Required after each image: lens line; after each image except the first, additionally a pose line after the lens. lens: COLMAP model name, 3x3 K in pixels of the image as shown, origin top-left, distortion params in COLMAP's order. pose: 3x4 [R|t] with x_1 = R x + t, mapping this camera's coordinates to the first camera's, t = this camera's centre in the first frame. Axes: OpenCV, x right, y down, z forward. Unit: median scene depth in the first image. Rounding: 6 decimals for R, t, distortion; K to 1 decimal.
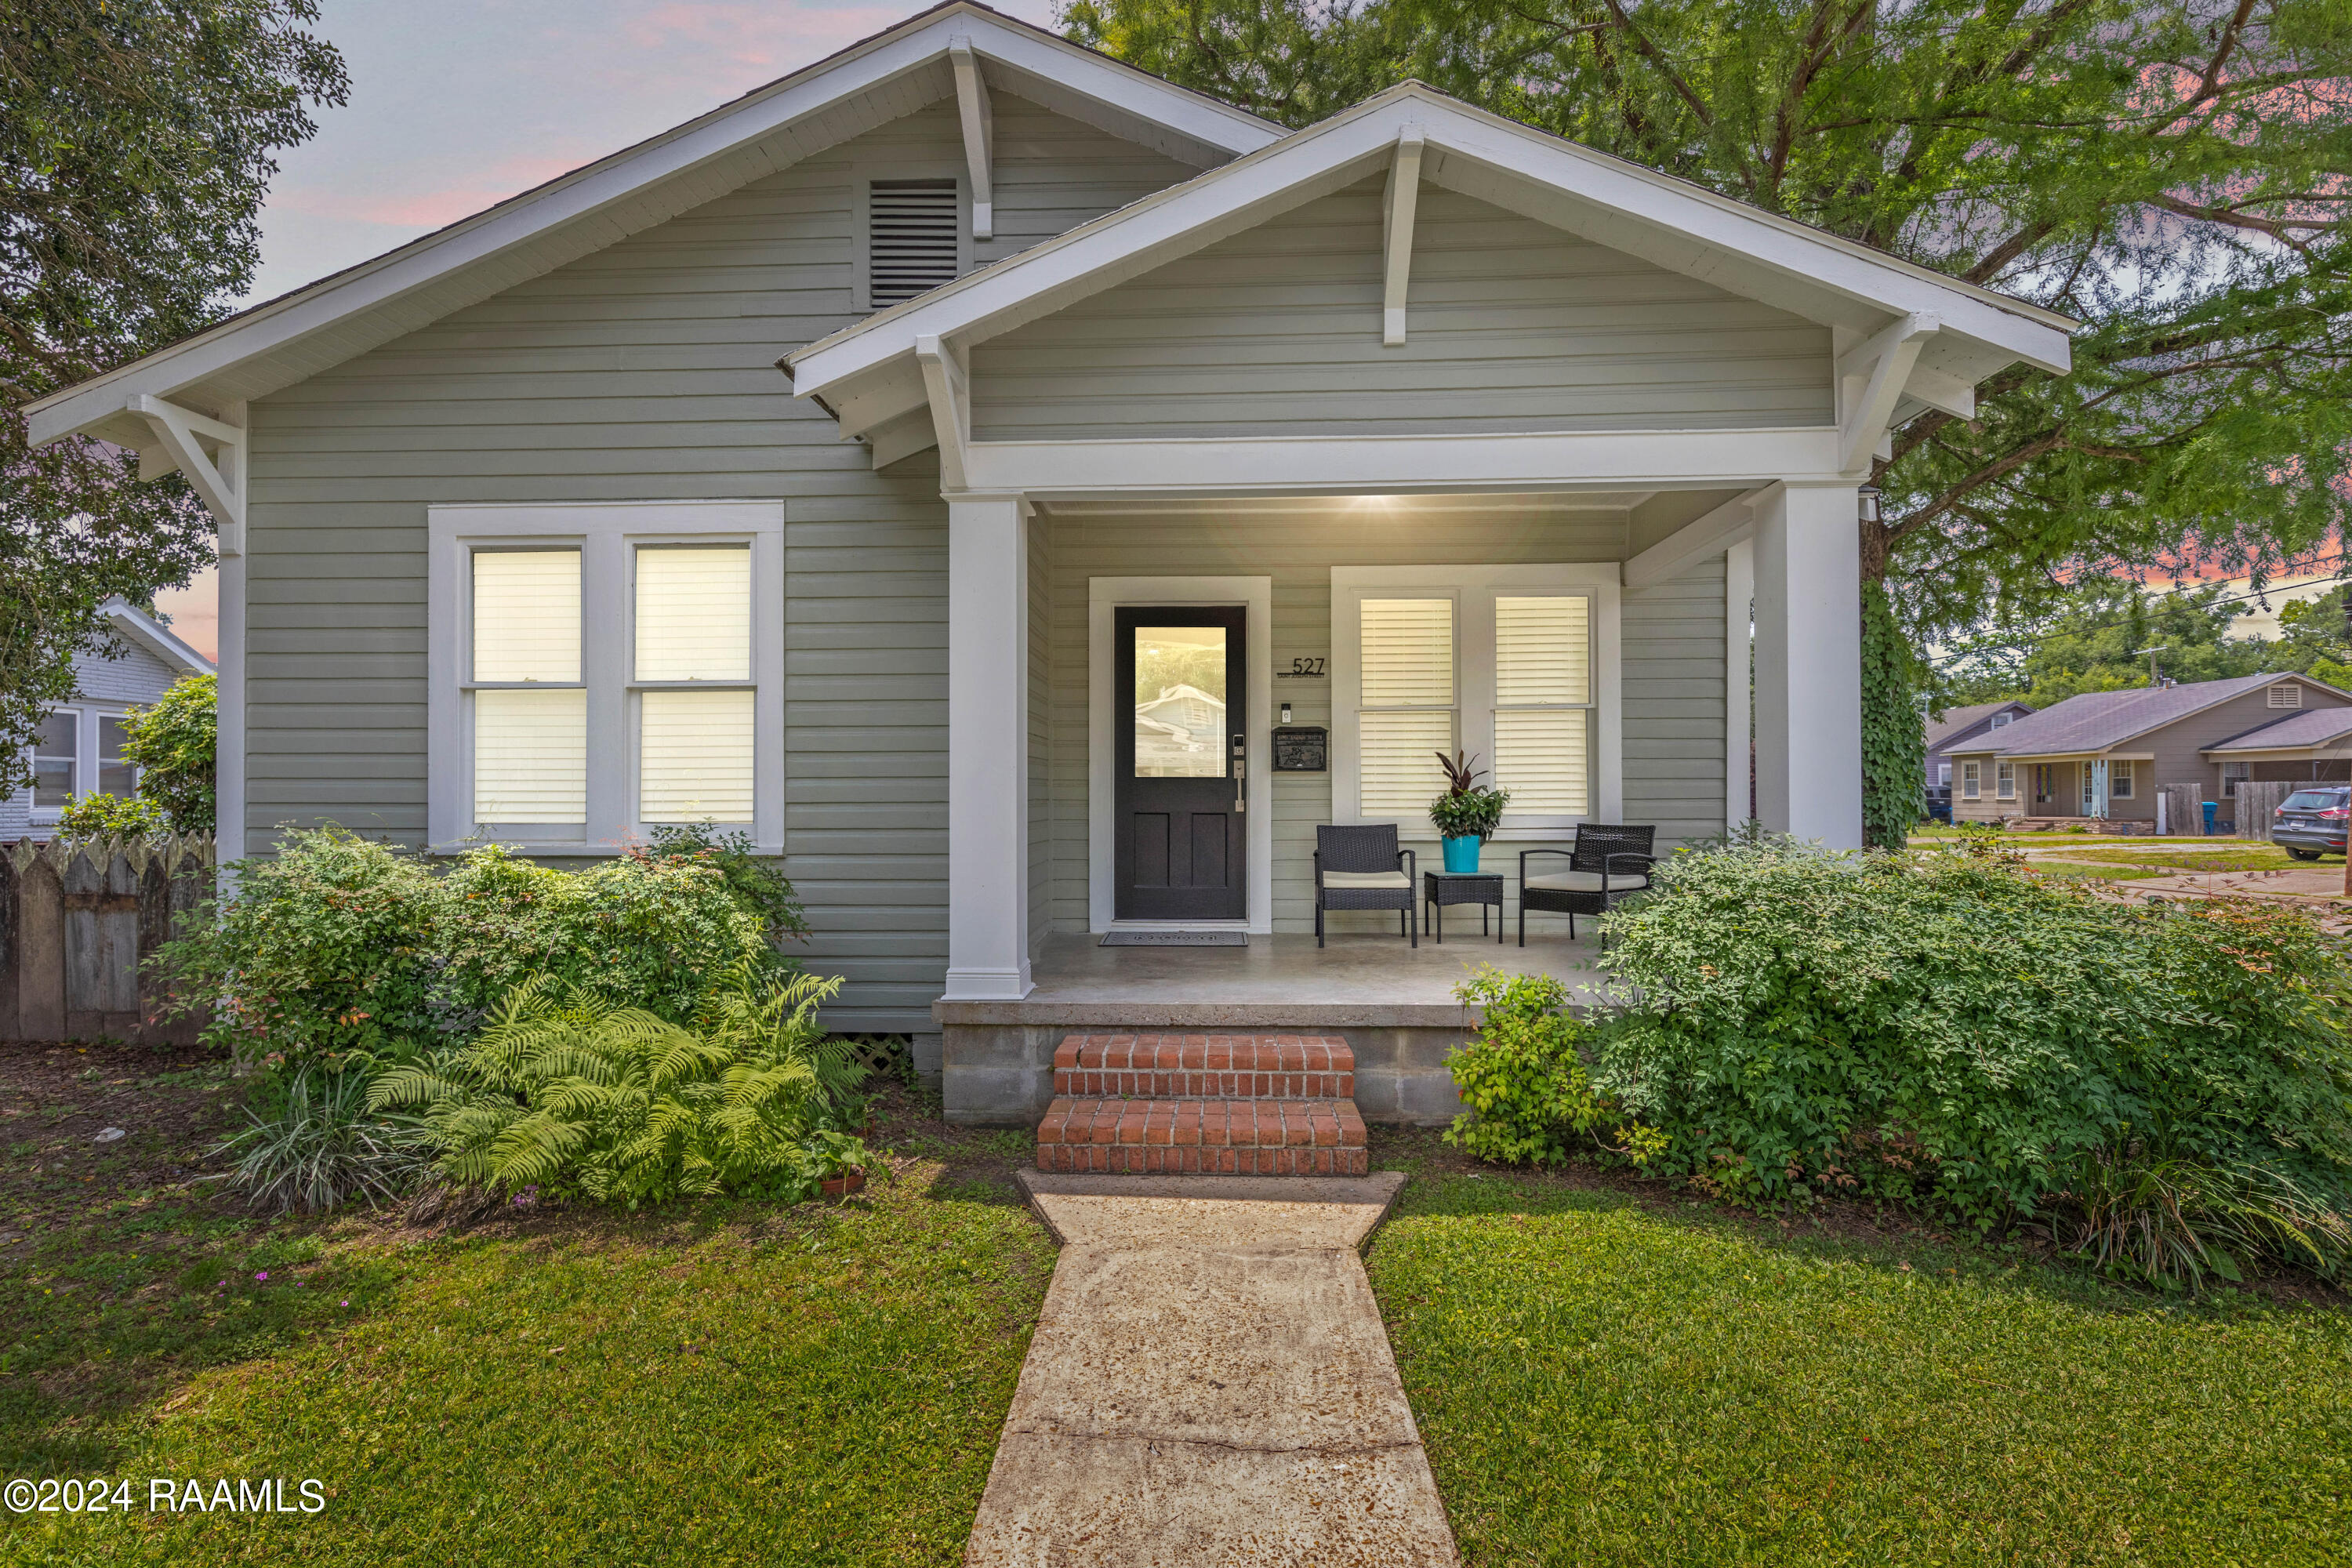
lens RADIAL K [[1199.0, 0, 1174.7], [0, 1199.0, 804.3], [0, 0, 1]] dist [0.002809, -0.000207]
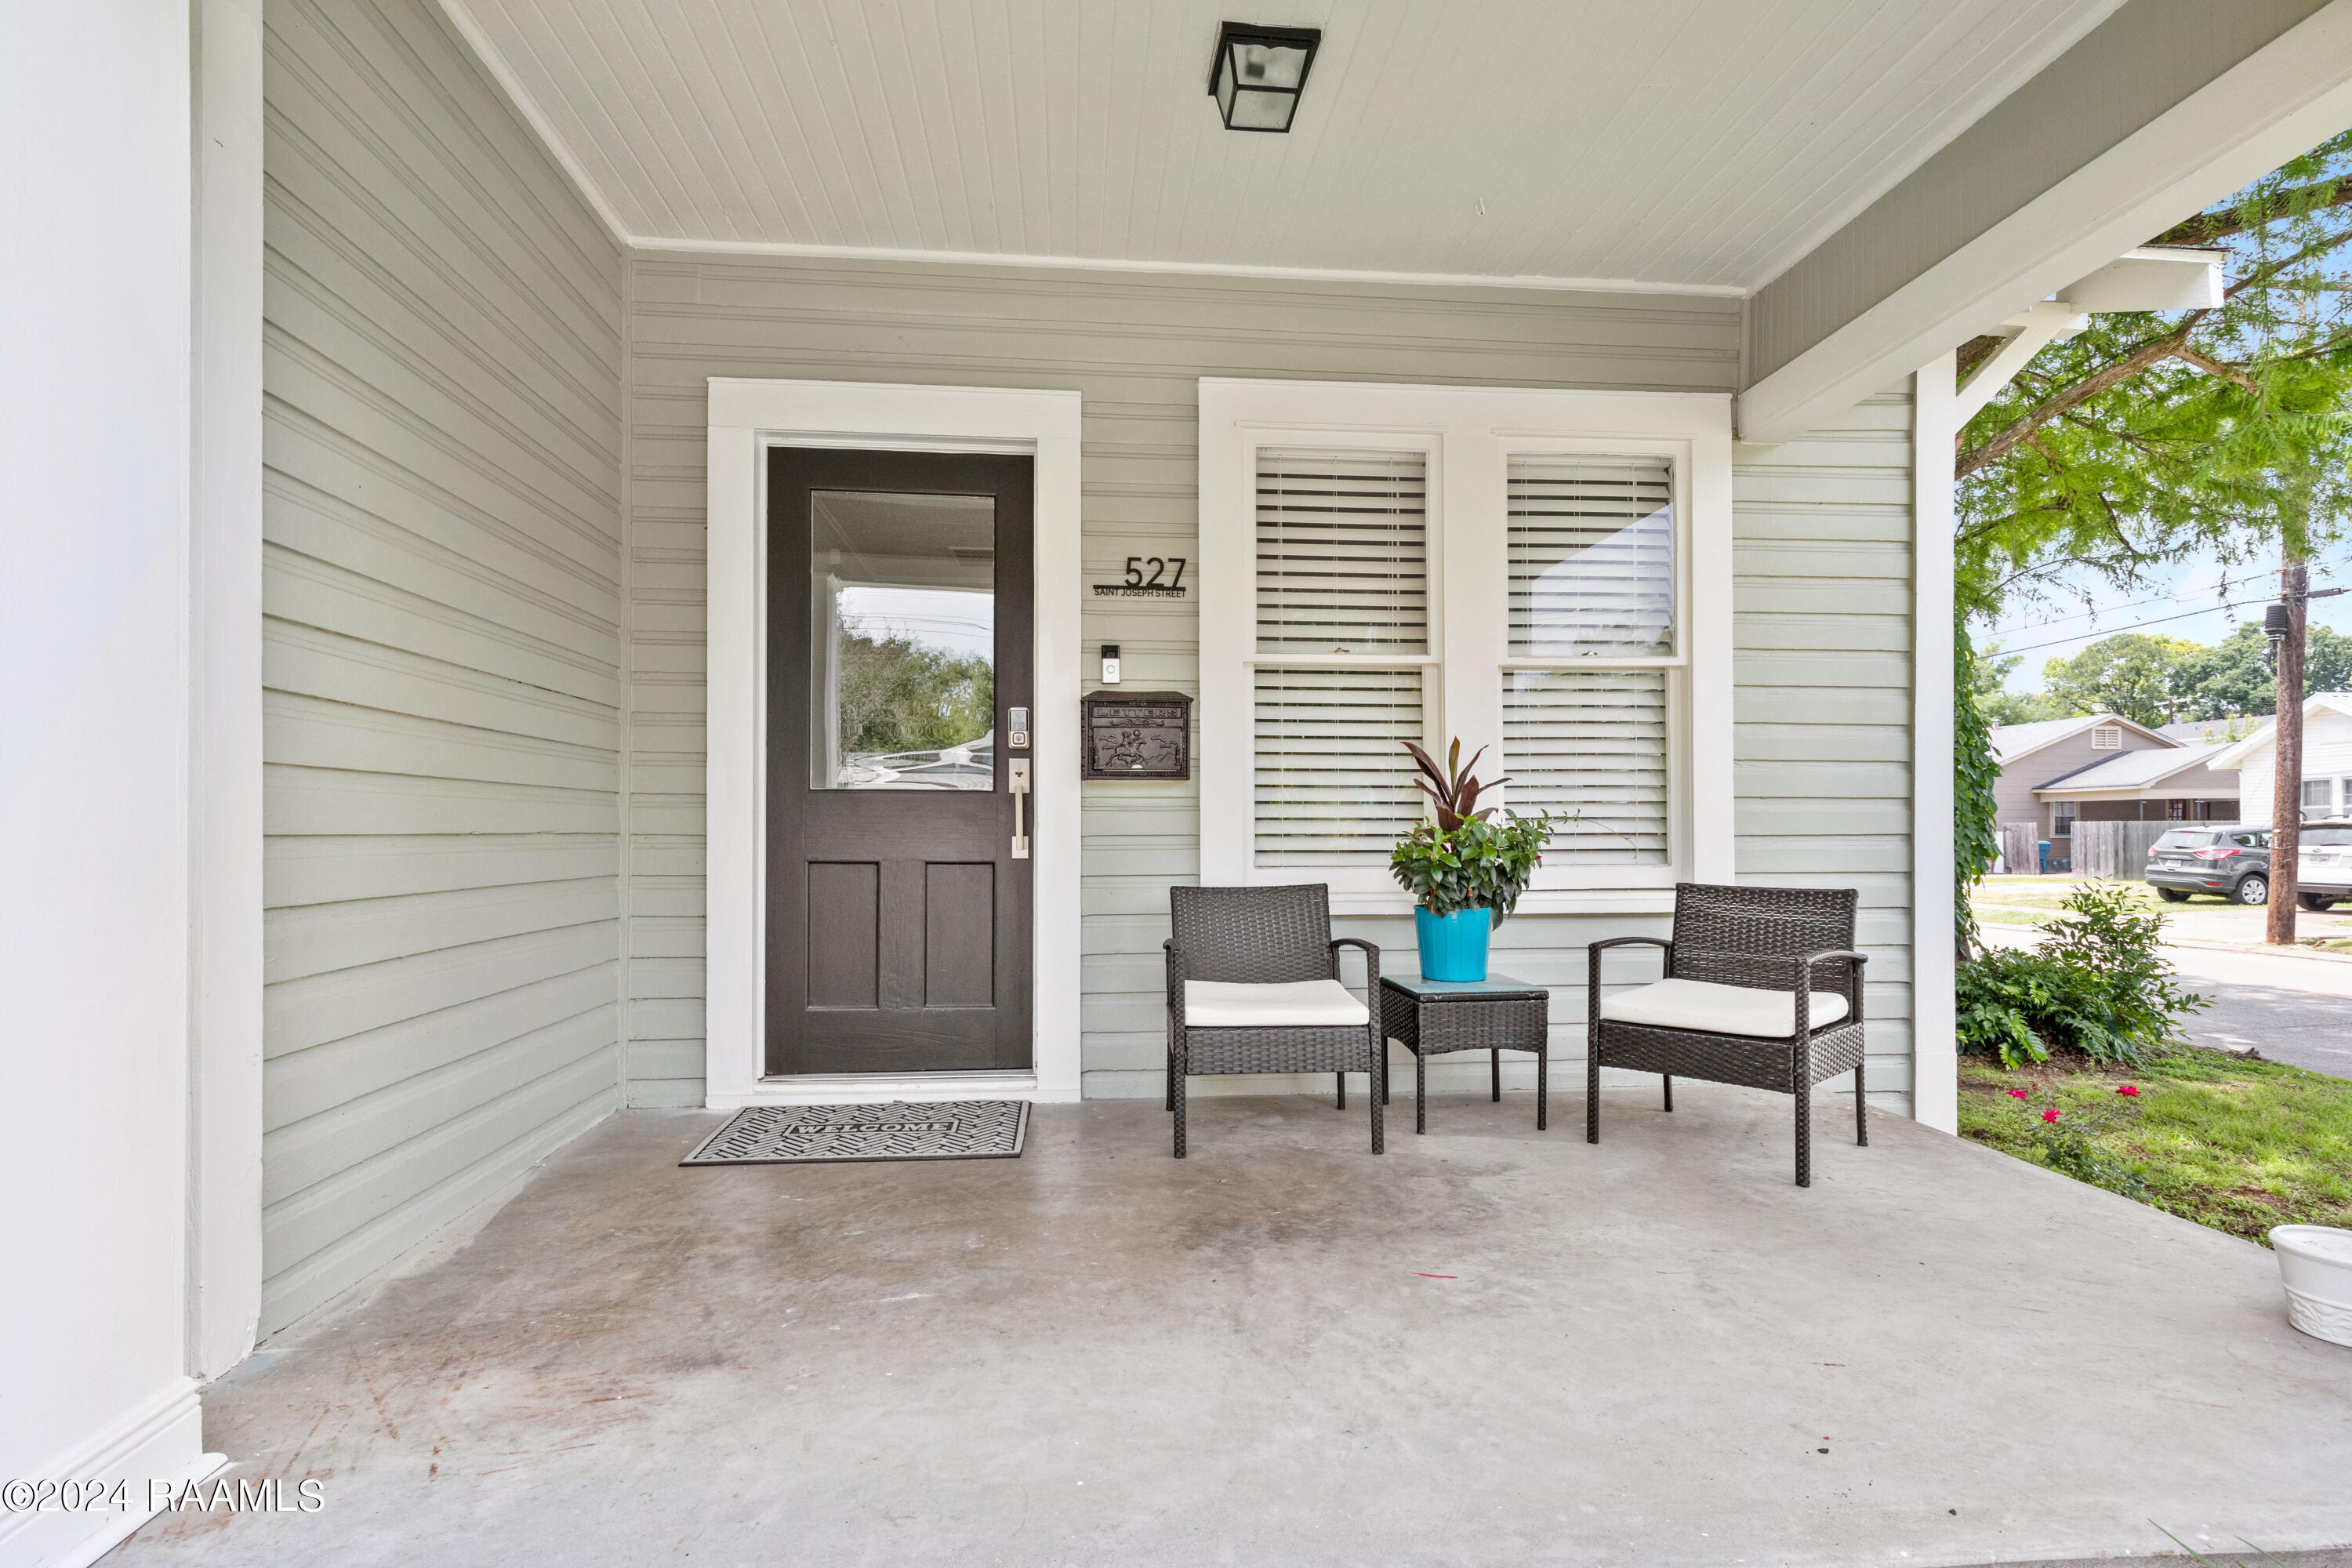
lens RADIAL K [[1176.2, 0, 1185.8], [0, 1176.2, 841.8], [0, 0, 1]] dist [-0.000127, -0.000054]
pose [[0.991180, 0.002154, 0.132507, 0.073645], [-0.002301, 0.999997, 0.000957, -0.002101], [-0.132504, -0.001254, 0.991182, 0.631357]]
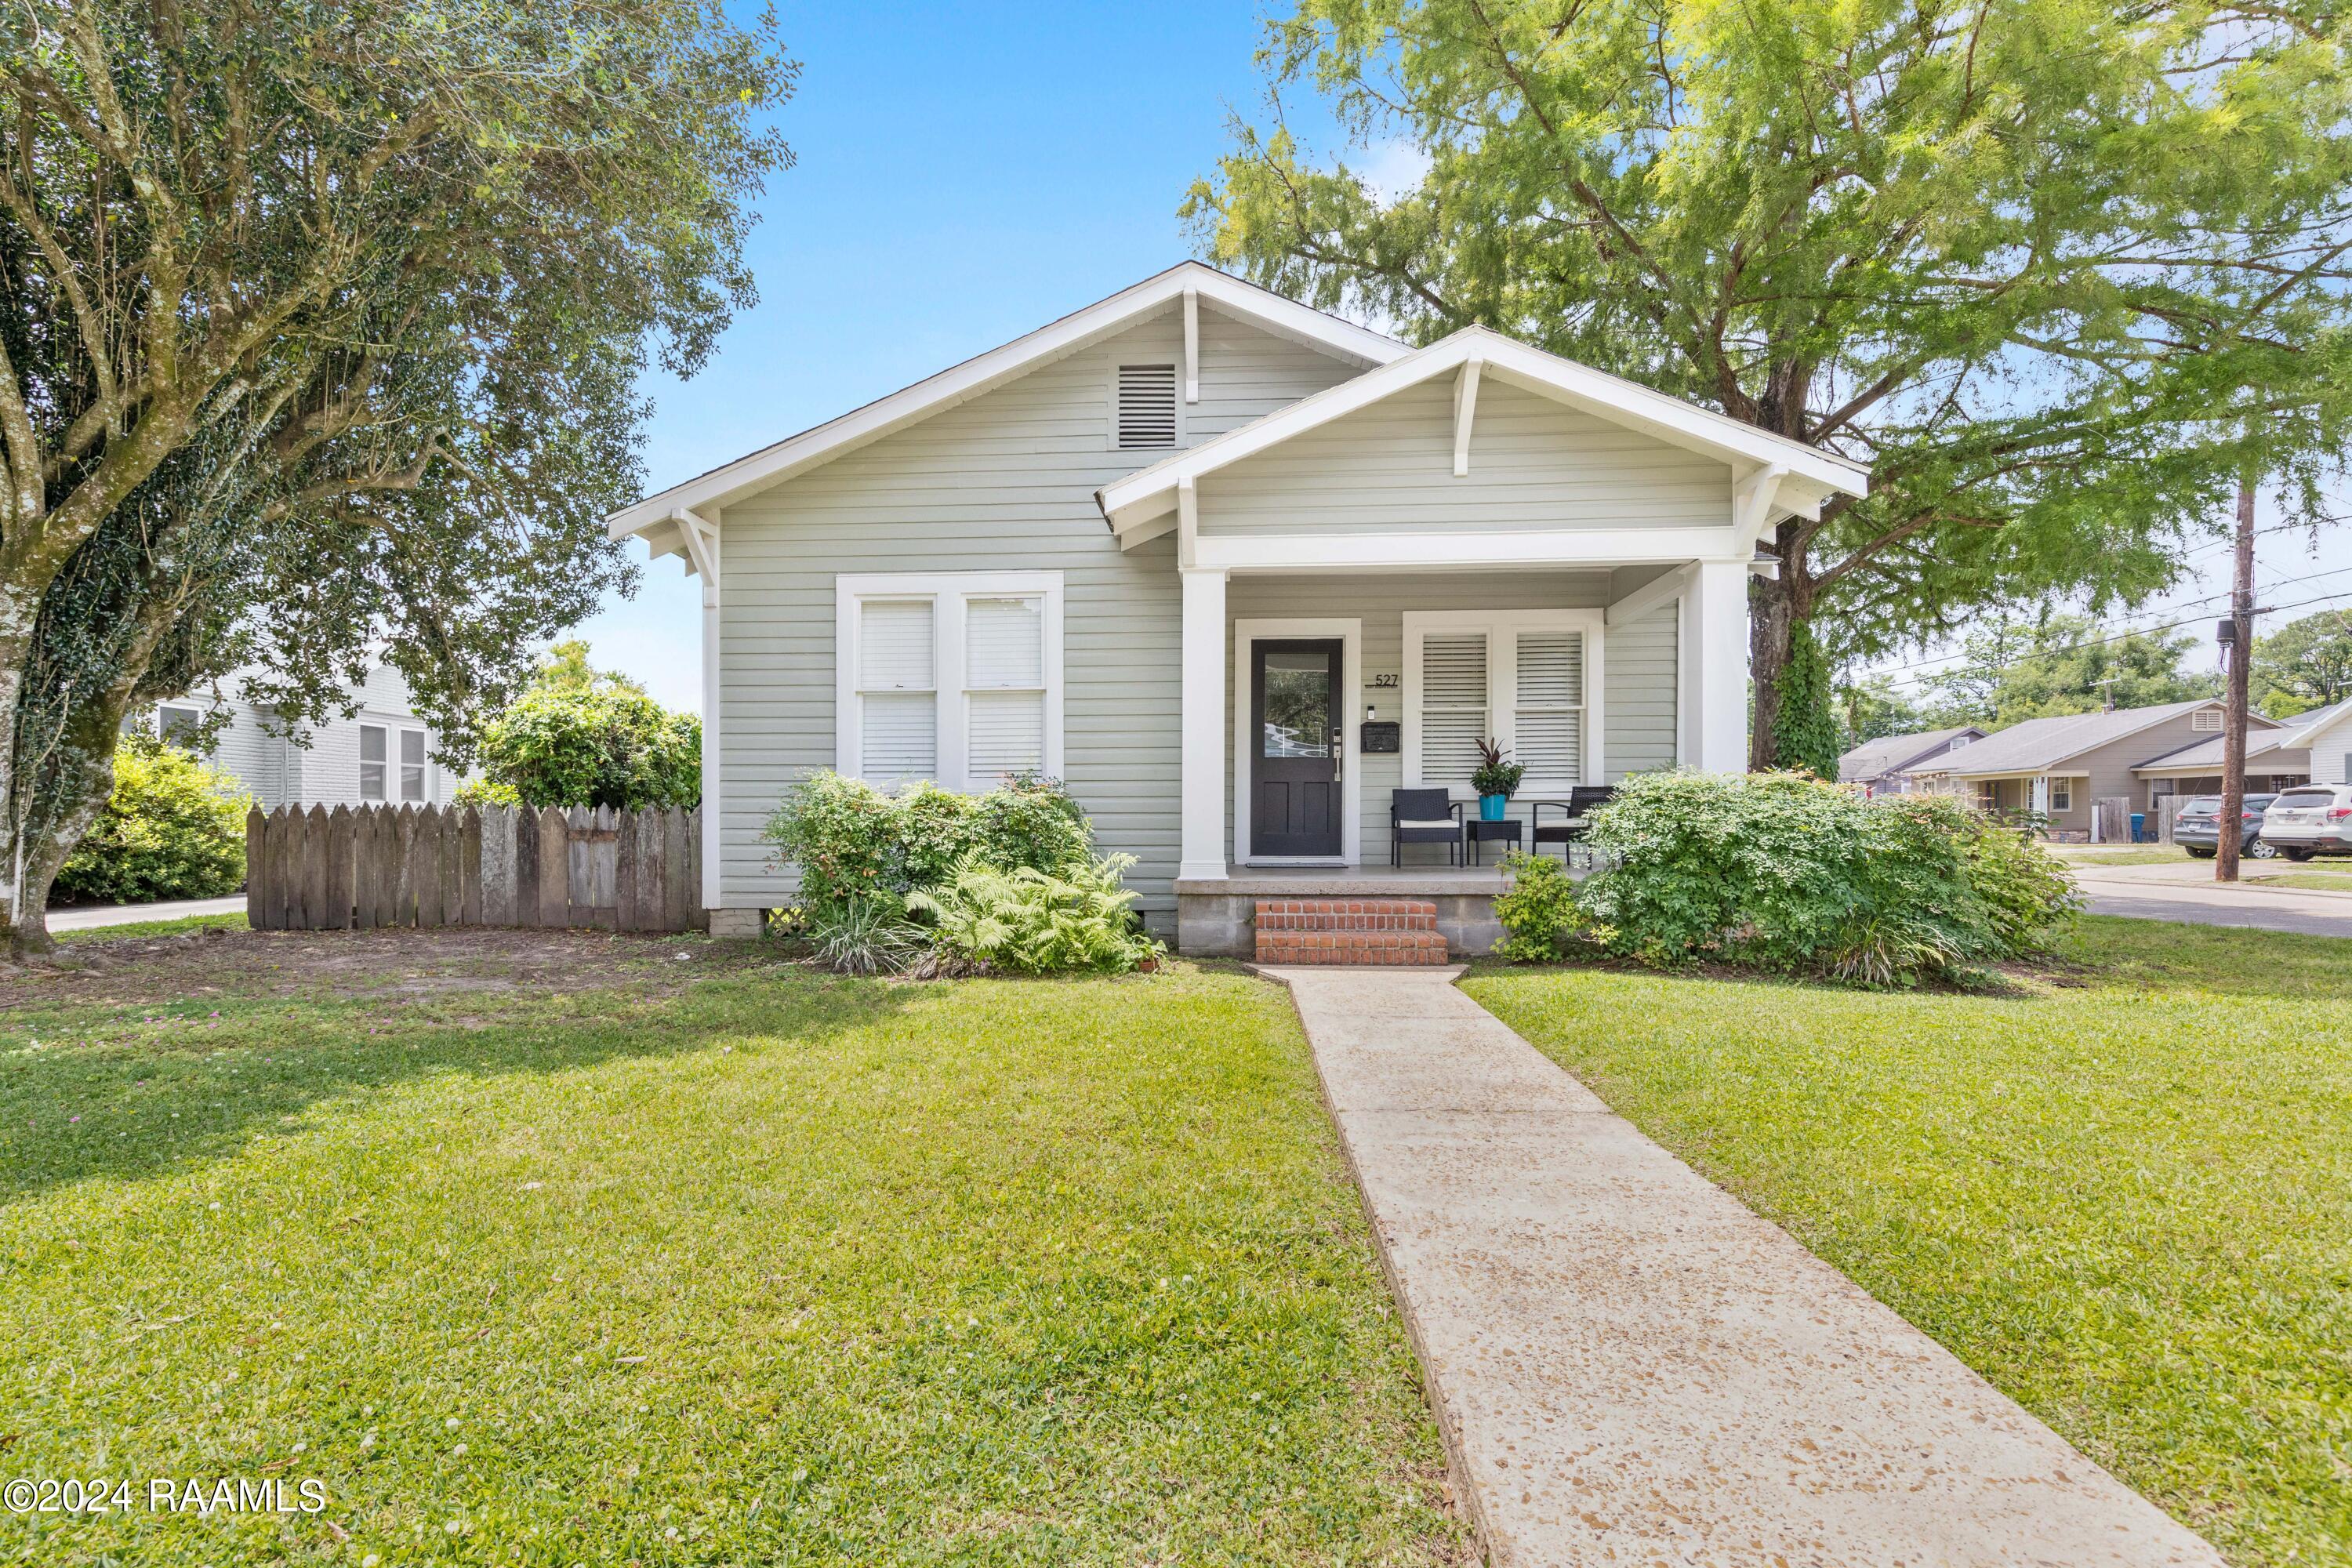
lens RADIAL K [[1118.7, 0, 1172.1], [0, 1118.7, 840.8], [0, 0, 1]] dist [0.001367, 0.000226]
pose [[0.999709, 0.002568, -0.024004, -0.143949], [-0.002315, 0.999942, 0.010550, 0.081864], [0.024030, -0.010491, 0.999656, -0.452421]]
